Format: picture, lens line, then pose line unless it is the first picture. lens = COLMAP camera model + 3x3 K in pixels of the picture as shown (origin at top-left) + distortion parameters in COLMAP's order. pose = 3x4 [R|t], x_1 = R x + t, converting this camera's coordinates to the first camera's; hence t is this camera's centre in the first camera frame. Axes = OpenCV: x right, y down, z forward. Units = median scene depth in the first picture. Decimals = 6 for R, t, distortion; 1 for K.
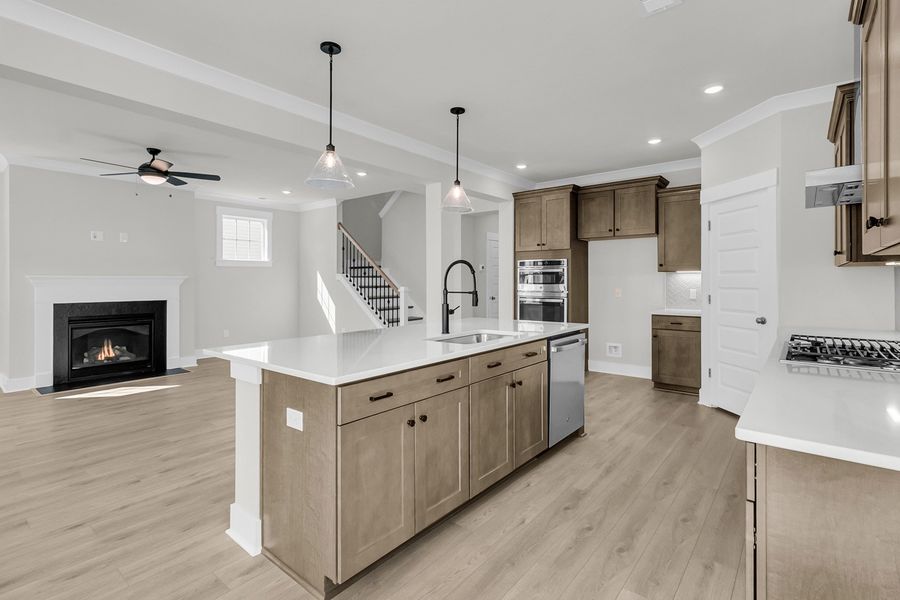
lens RADIAL K [[428.3, 0, 454.6], [0, 428.3, 282.4], [0, 0, 1]] dist [0.000685, -0.000122]
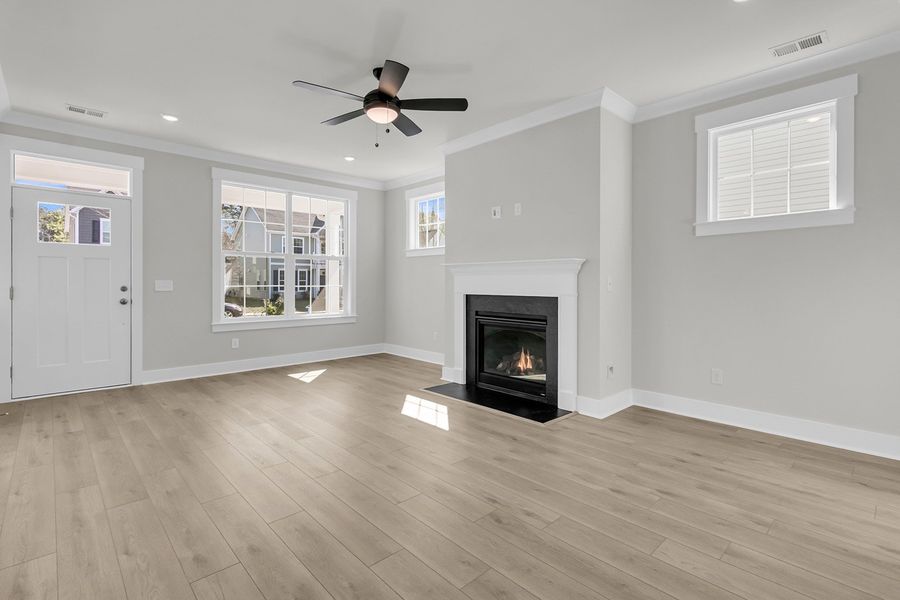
lens RADIAL K [[428.3, 0, 454.6], [0, 428.3, 282.4], [0, 0, 1]] dist [0.000685, -0.000122]
pose [[-0.123843, 0.000145, -0.992302, -0.037767], [-0.006597, 0.999978, 0.000970, 0.024838], [0.992280, 0.006667, -0.123839, 1.147605]]
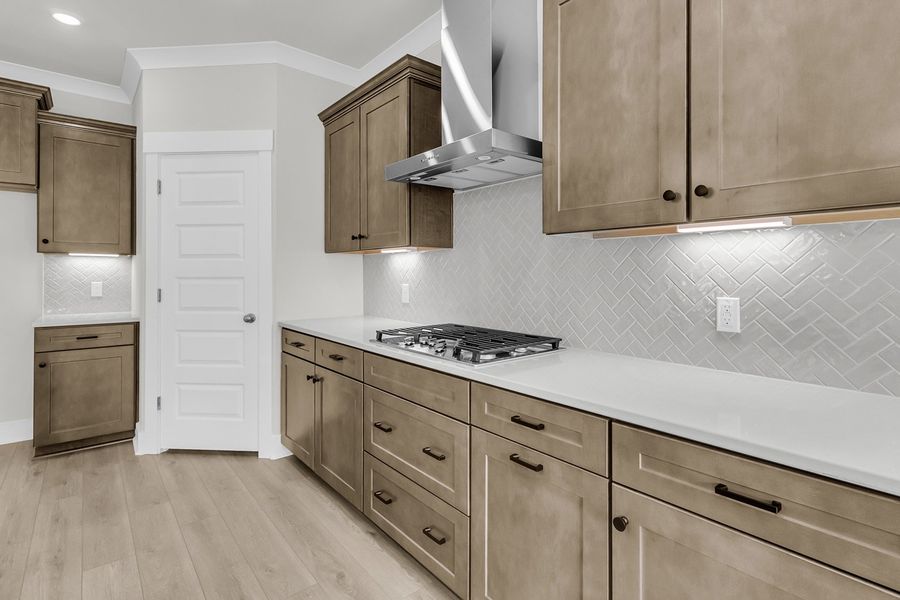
lens RADIAL K [[438.7, 0, 460.9], [0, 438.7, 271.5], [0, 0, 1]] dist [0.000787, 0.000150]
pose [[0.179616, 0.008085, 0.983704, -0.004961], [0.003304, 0.999956, -0.008822, 0.008128], [-0.983731, 0.004835, 0.179581, 0.346952]]
